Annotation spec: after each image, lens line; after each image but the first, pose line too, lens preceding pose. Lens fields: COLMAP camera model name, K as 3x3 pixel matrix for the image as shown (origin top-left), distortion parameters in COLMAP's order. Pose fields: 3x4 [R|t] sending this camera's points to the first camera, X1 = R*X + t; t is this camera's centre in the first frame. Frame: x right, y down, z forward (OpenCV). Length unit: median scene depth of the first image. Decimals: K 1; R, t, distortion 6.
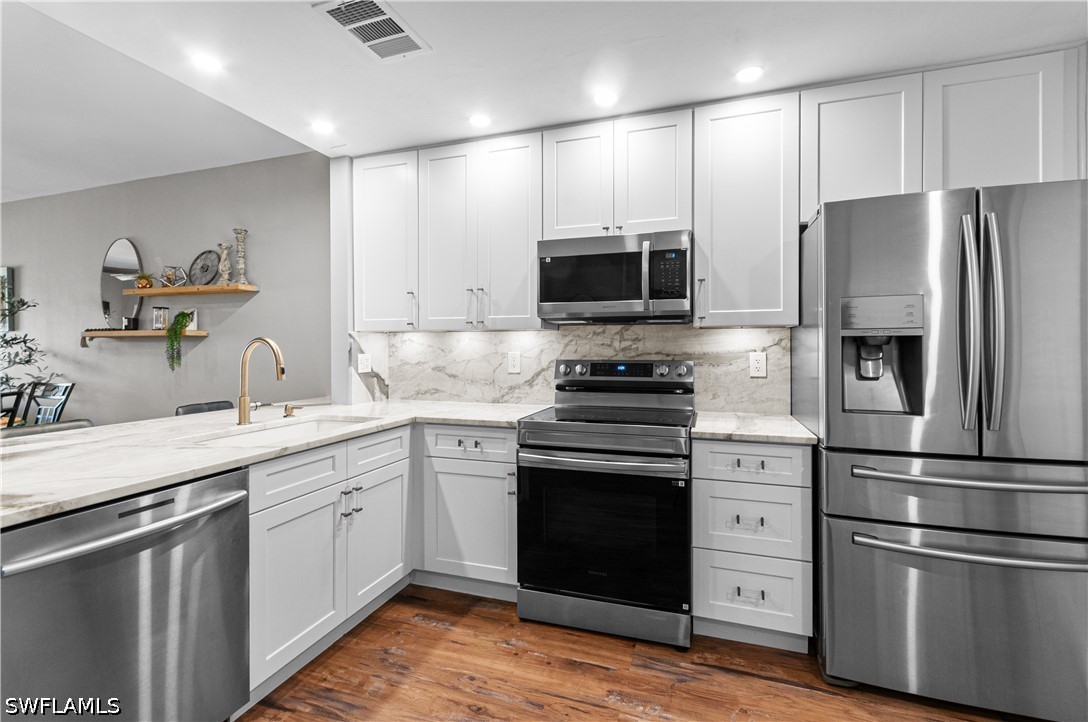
lens RADIAL K [[485.6, 0, 544.0], [0, 485.6, 361.0], [0, 0, 1]] dist [-0.019345, -0.000828]
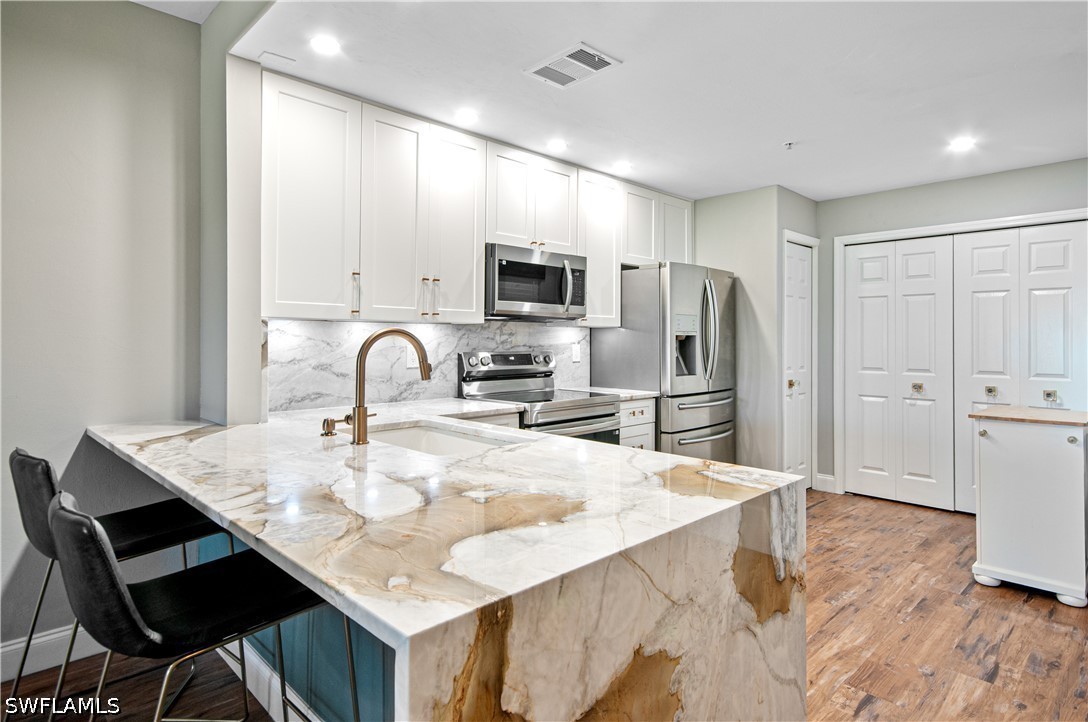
lens RADIAL K [[592.5, 0, 544.0], [0, 592.5, 361.0], [0, 0, 1]] dist [-0.000356, 0.000238]
pose [[0.450463, -0.028432, 0.892342, -1.050965], [0.023855, 0.999519, 0.019805, -0.005389], [-0.892477, 0.012366, 0.450924, 0.272597]]
